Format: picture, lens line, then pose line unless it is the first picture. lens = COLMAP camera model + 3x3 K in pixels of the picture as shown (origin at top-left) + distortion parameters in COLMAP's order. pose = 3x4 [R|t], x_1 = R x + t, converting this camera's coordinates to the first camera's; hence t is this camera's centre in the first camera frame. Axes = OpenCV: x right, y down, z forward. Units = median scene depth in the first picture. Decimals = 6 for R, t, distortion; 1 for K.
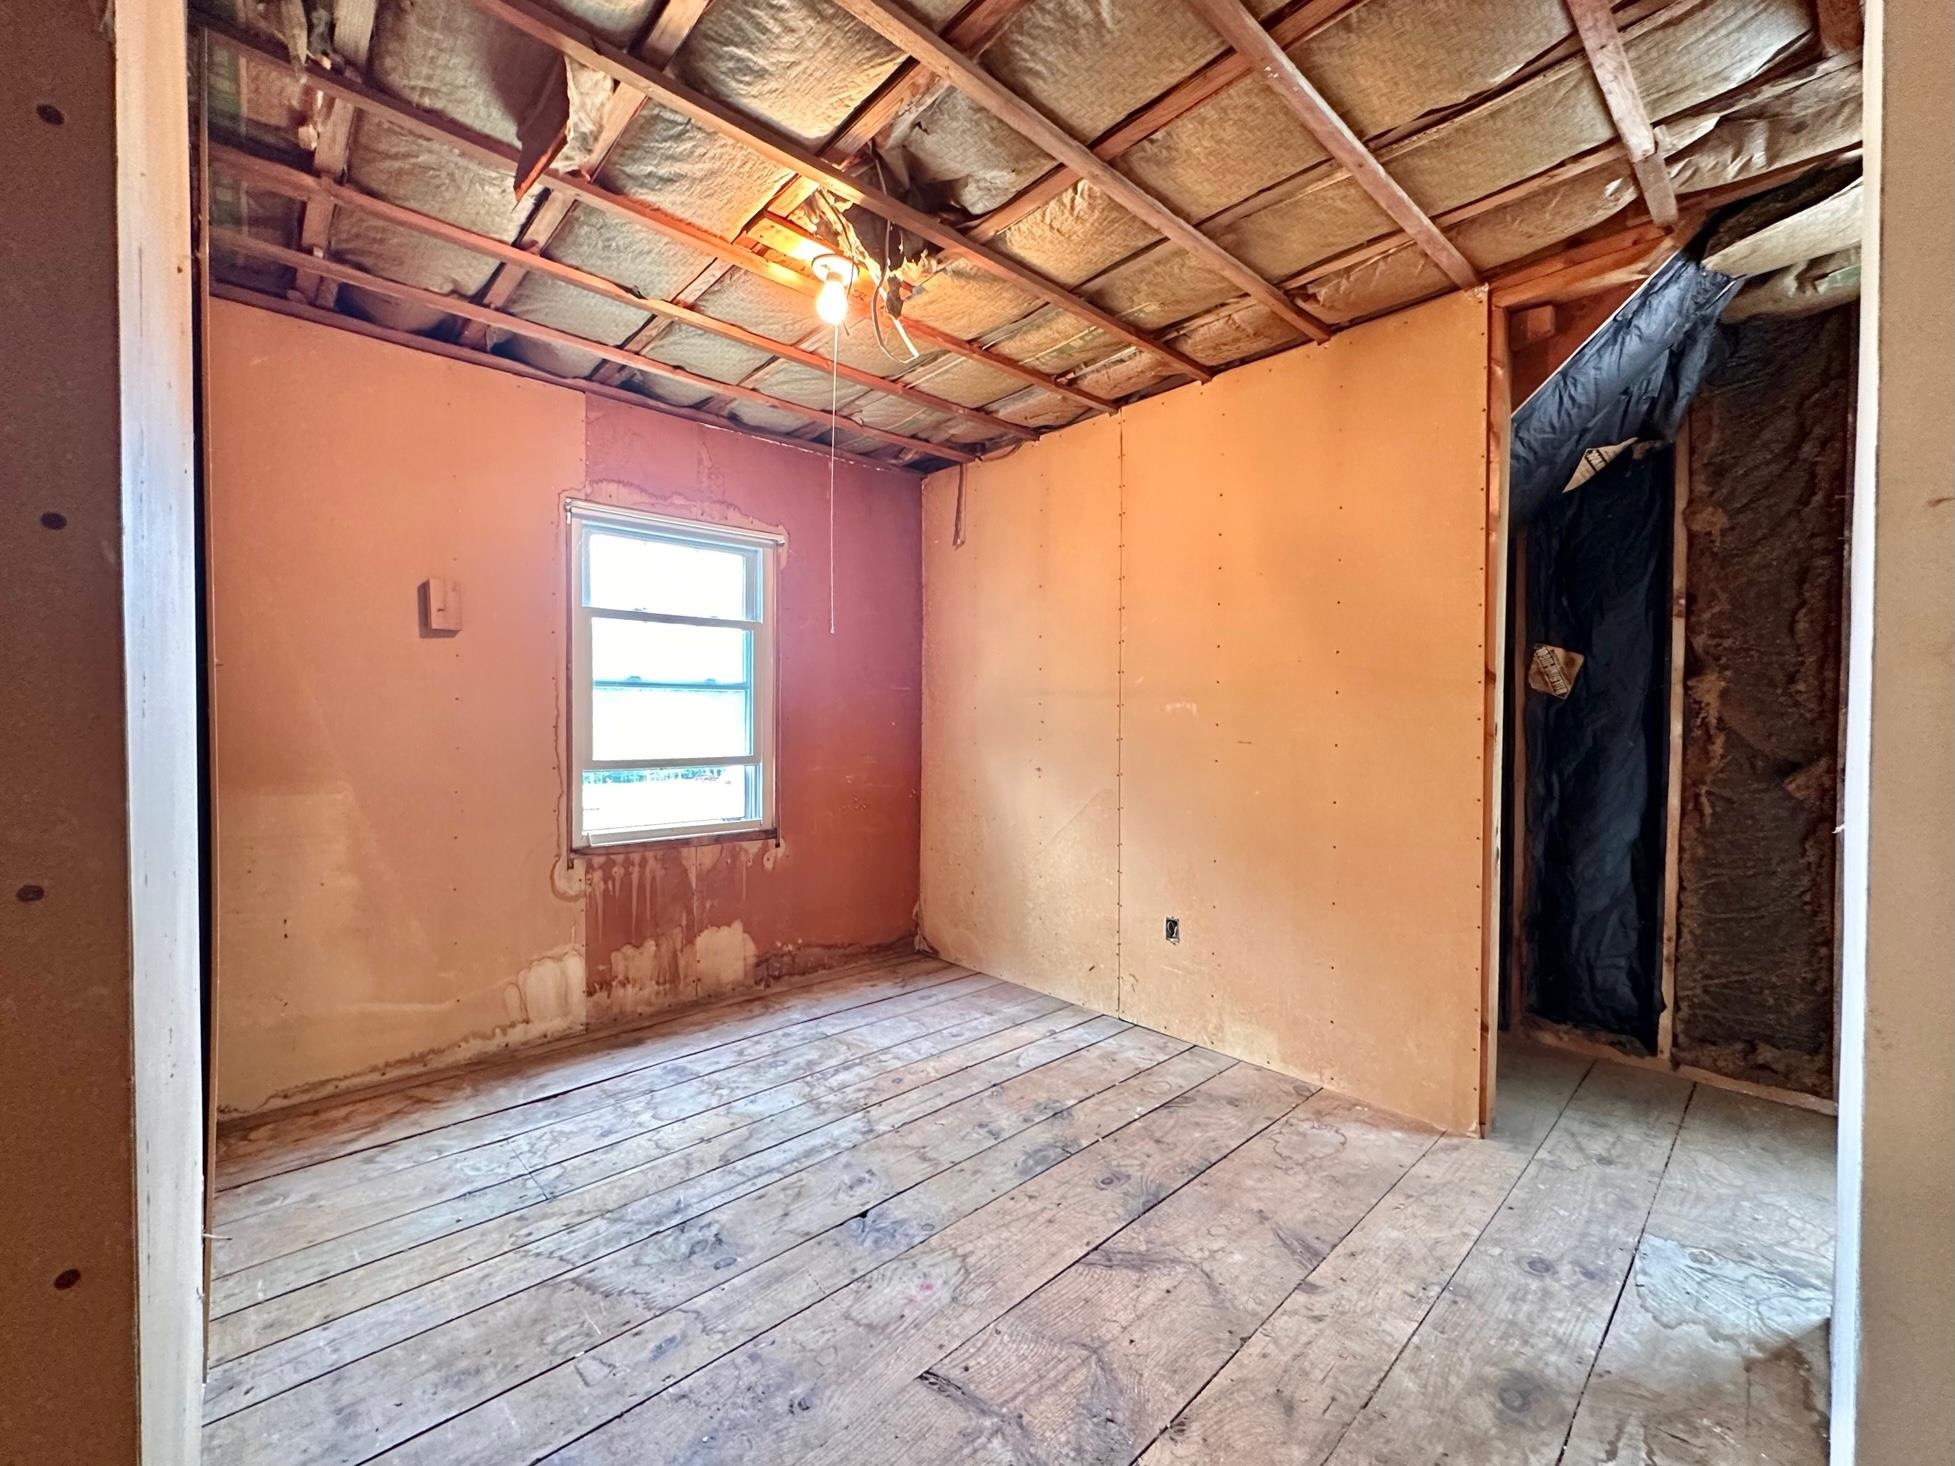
lens RADIAL K [[789.5, 0, 977.5], [0, 789.5, 733.0], [0, 0, 1]] dist [-0.000957, -0.000266]
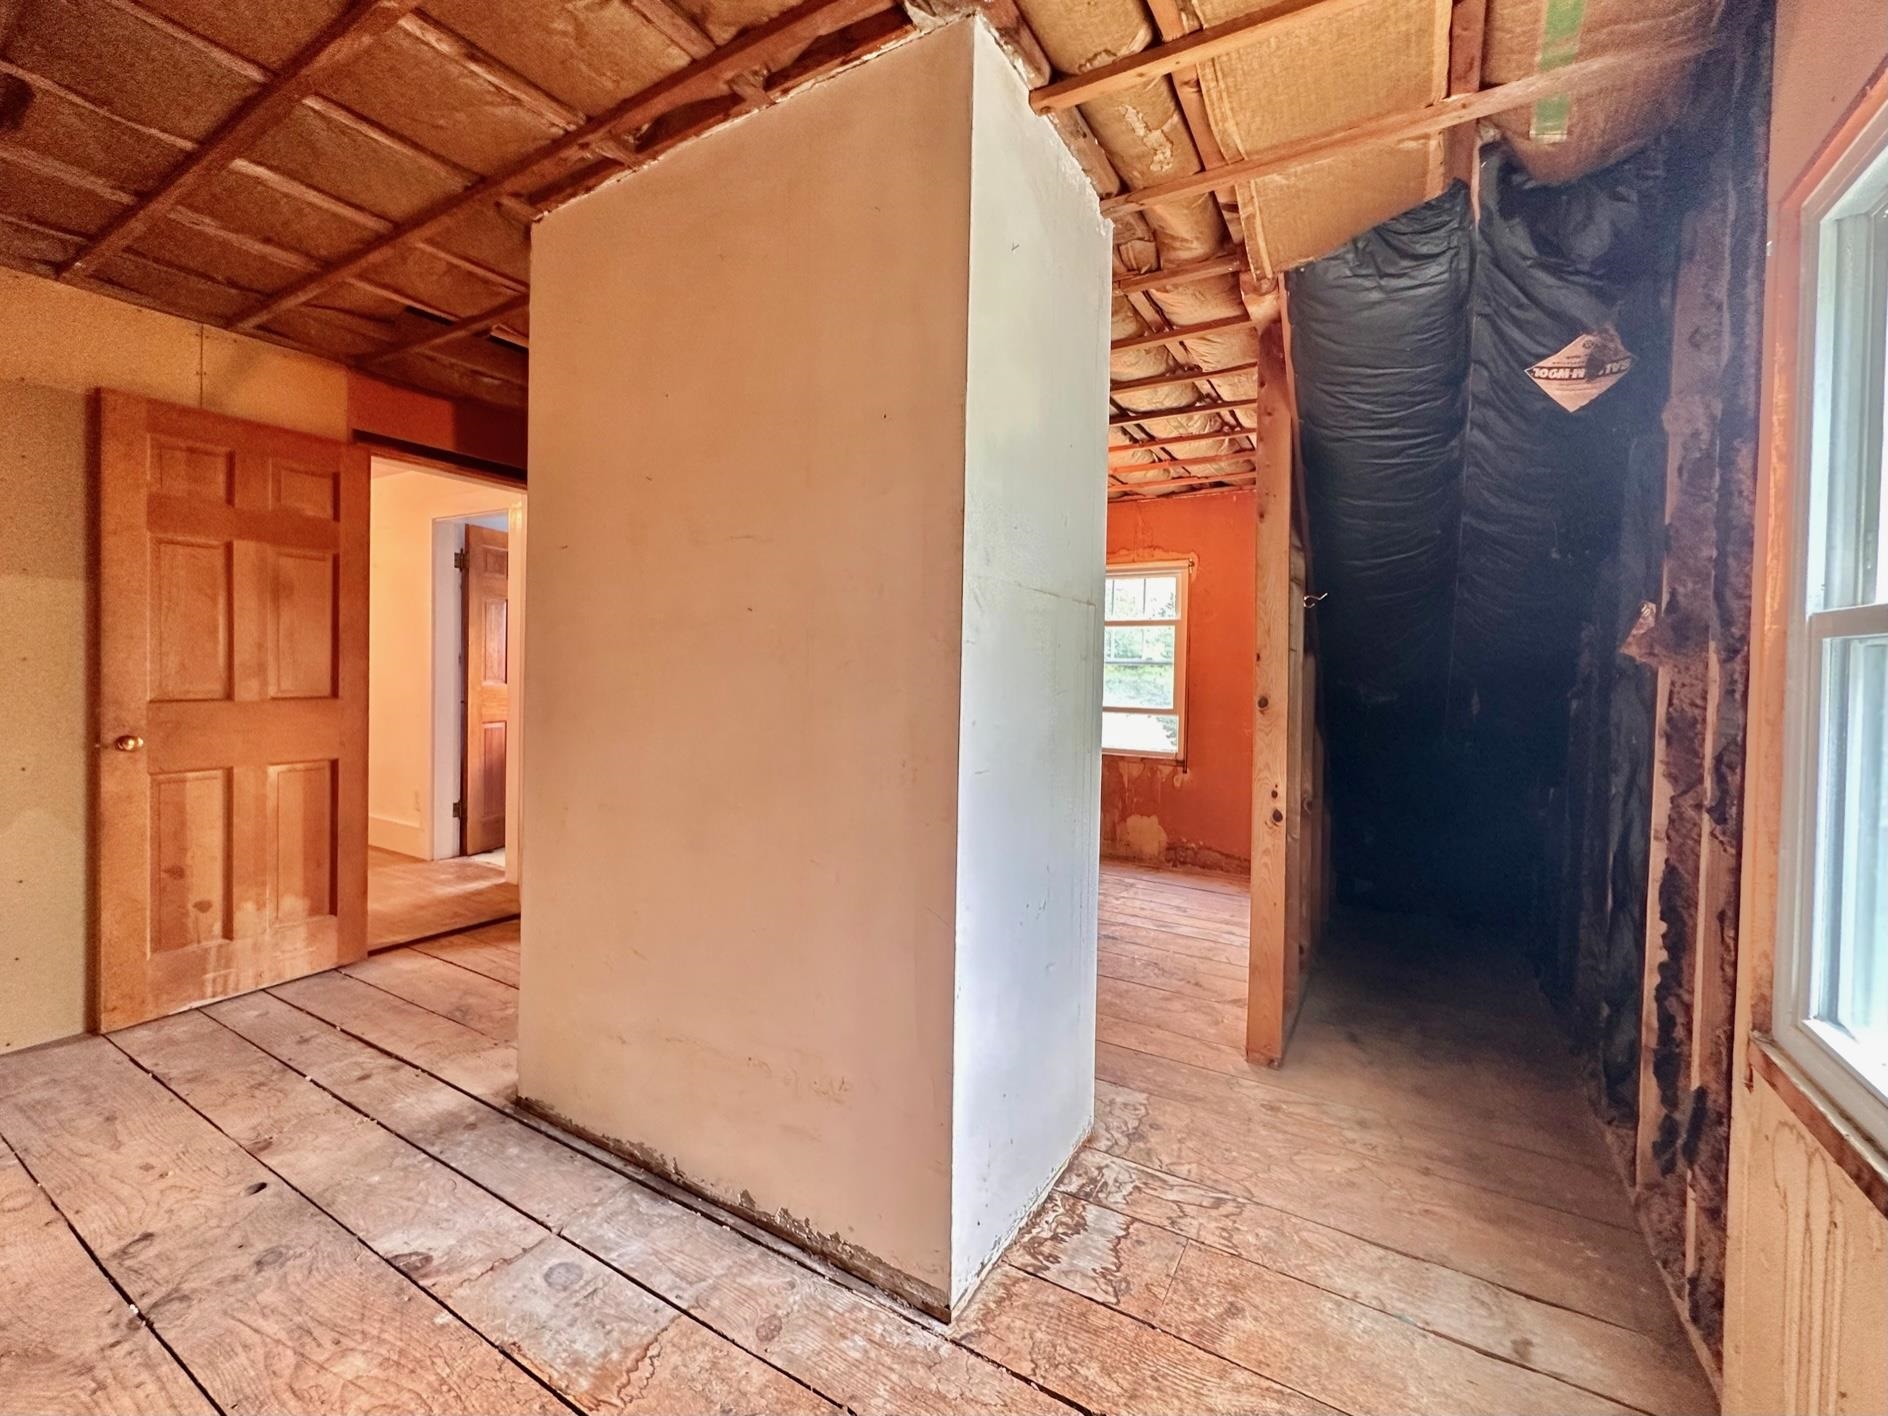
lens RADIAL K [[794.0, 0, 944.0], [0, 794.0, 708.0], [0, 0, 1]] dist [-0.001316, -0.000108]
pose [[0.287415, 0.048449, -0.956580, 1.075051], [-0.037847, 0.998514, 0.039201, -0.016749], [0.957058, 0.024937, 0.288822, 0.159032]]
